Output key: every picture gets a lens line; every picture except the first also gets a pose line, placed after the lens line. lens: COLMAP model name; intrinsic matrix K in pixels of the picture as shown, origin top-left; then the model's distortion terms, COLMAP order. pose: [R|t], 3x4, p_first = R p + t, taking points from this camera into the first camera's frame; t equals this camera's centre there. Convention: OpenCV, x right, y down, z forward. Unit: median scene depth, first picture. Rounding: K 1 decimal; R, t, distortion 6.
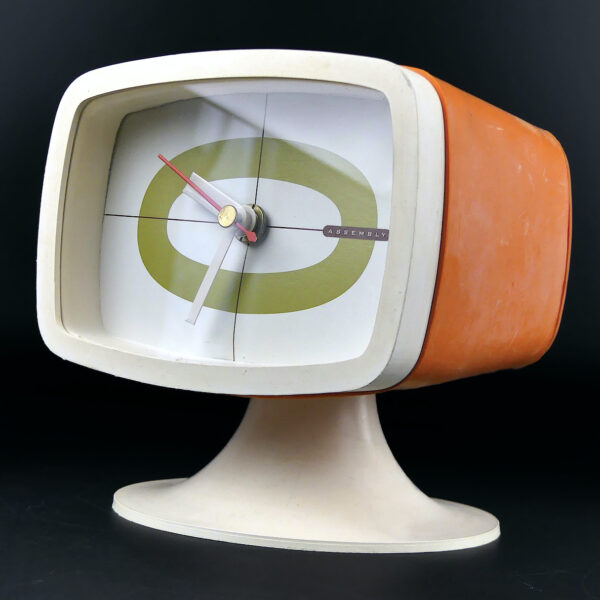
lens RADIAL K [[993.2, 0, 300.0], [0, 993.2, 300.0], [0, 0, 1]] dist [-0.048309, -0.048930]
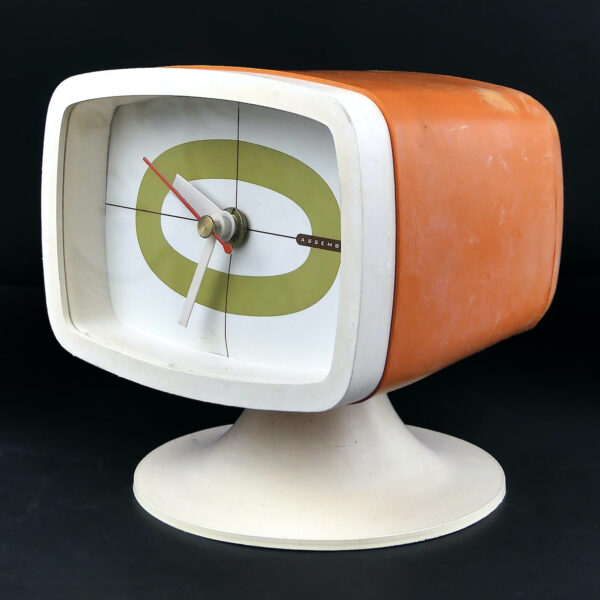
lens RADIAL K [[993.2, 0, 300.0], [0, 993.2, 300.0], [0, 0, 1]] dist [-0.048309, -0.048930]
pose [[0.996020, -0.061897, -0.064139, 0.082717], [0.068115, 0.992674, 0.099793, -0.101544], [0.057492, -0.103764, 0.992939, -0.020828]]
